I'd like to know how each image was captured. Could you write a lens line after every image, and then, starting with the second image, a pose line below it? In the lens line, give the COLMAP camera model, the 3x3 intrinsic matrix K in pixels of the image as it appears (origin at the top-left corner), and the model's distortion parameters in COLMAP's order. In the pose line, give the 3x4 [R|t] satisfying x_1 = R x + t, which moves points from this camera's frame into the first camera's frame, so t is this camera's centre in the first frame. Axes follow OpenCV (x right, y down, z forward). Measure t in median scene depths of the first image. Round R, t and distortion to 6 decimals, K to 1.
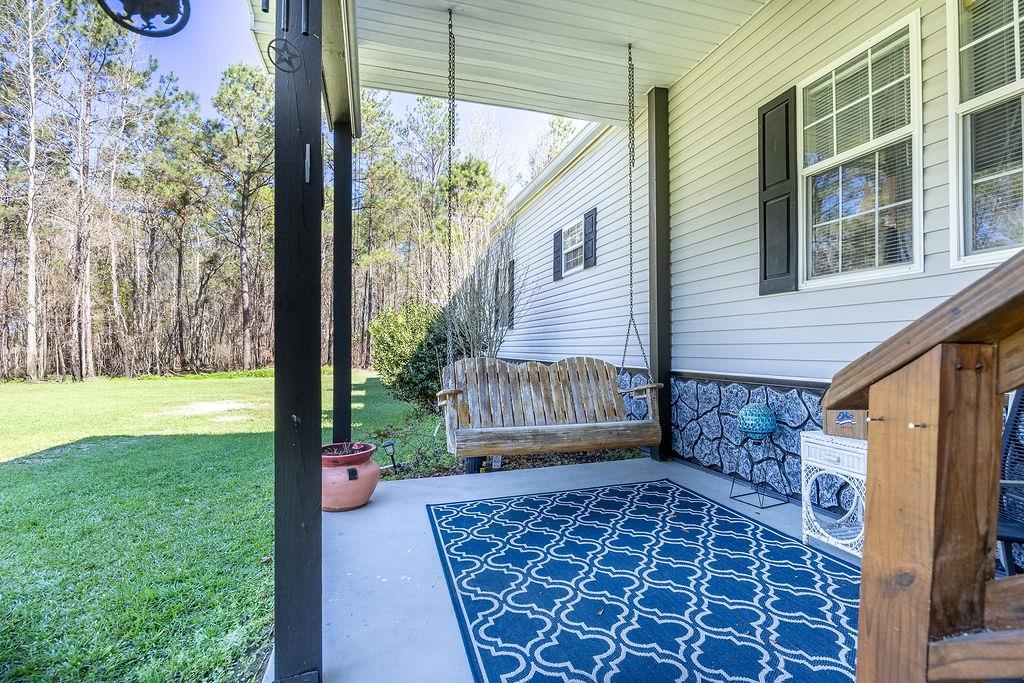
lens RADIAL K [[483.1, 0, 516.0], [0, 483.1, 343.9], [0, 0, 1]] dist [-0.006230, -0.000414]
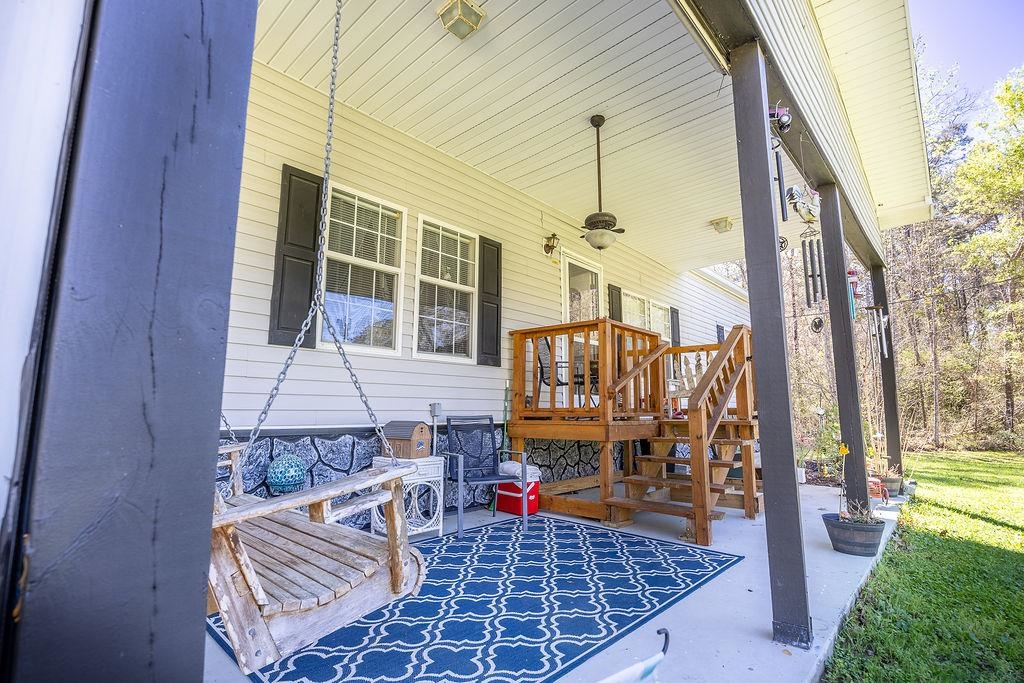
lens RADIAL K [[483.1, 0, 516.2], [0, 483.1, 345.5], [0, 0, 1]] dist [-0.006230, -0.000414]
pose [[-0.511580, 0.122834, 0.850410, -0.663247], [-0.005269, 0.989262, -0.146059, 0.048706], [-0.859219, -0.079202, -0.505439, 1.223914]]
